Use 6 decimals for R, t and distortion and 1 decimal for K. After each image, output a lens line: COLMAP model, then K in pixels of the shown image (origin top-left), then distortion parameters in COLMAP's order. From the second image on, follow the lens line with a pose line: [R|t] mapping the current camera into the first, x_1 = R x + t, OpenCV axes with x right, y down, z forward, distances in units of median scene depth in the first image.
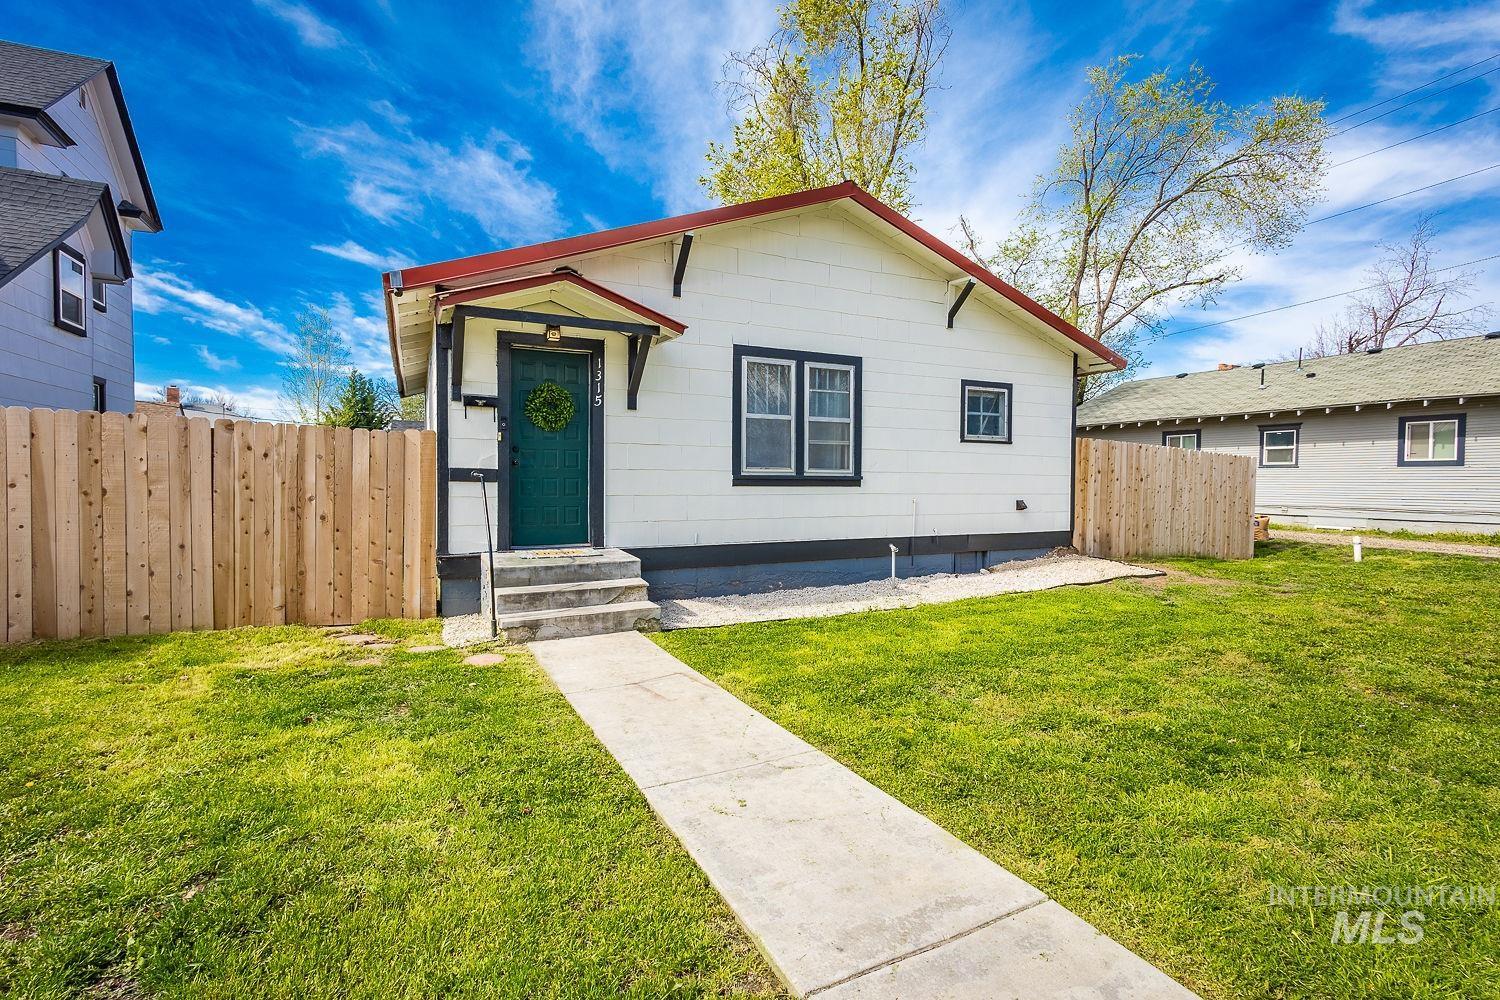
lens RADIAL K [[689.4, 0, 750.0], [0, 689.4, 500.0], [0, 0, 1]] dist [0.007629, -0.000331]
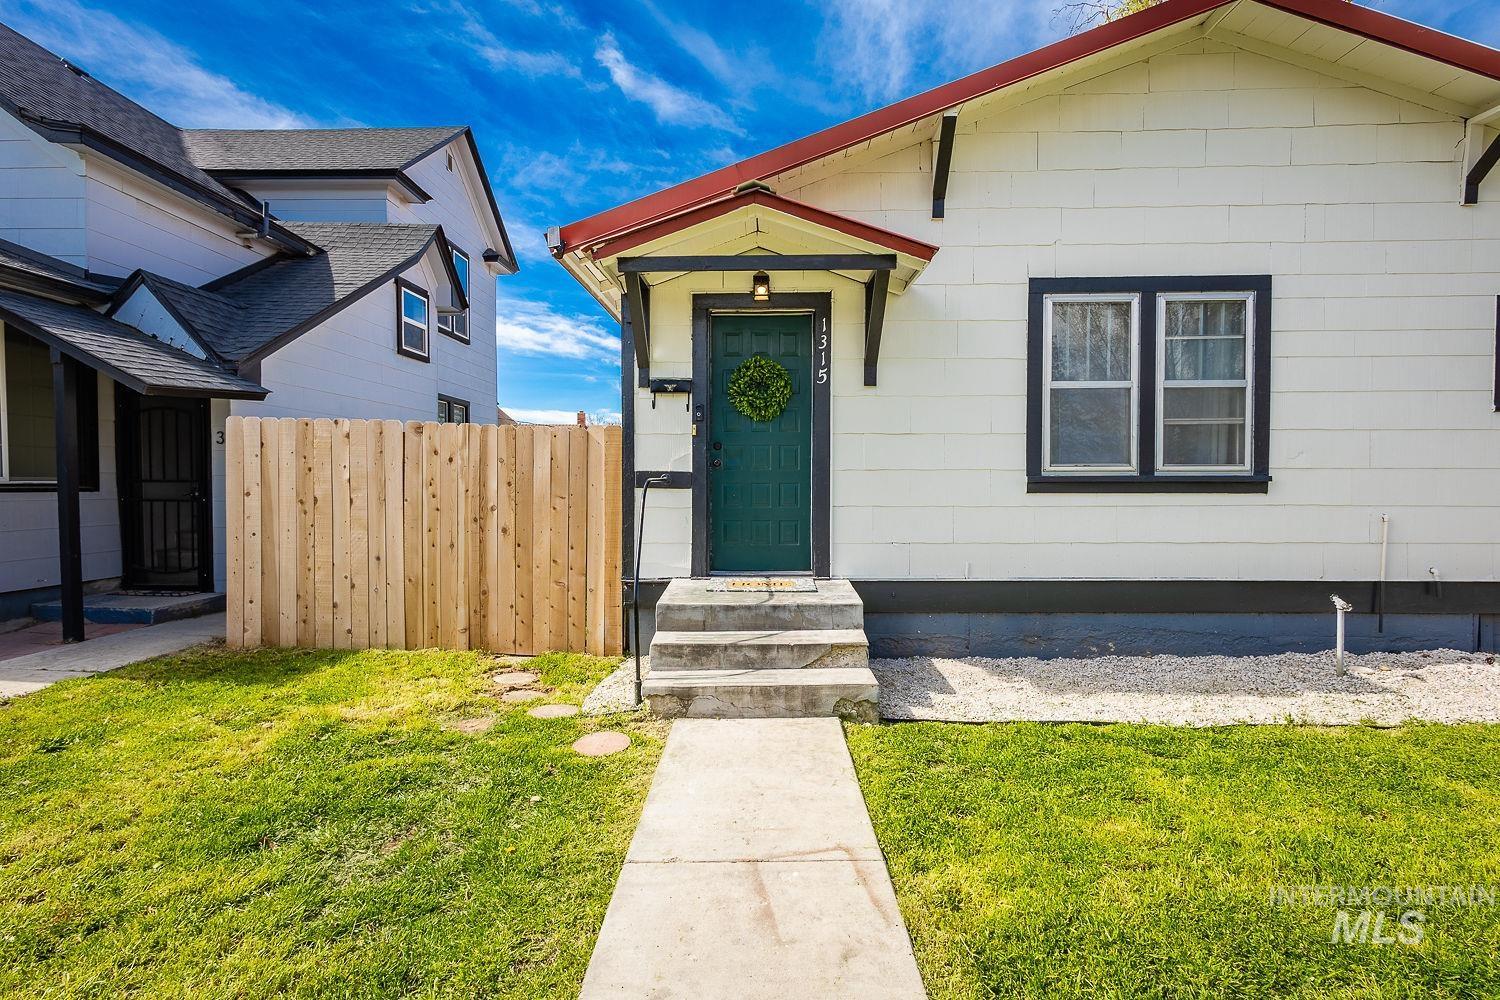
lens RADIAL K [[689.4, 0, 750.0], [0, 689.4, 500.0], [0, 0, 1]] dist [0.007629, -0.000331]
pose [[0.886465, 0.003448, -0.462783, 0.053560], [-0.007006, 0.999958, -0.005971, -0.008833], [0.462742, 0.008536, 0.886452, 0.343047]]
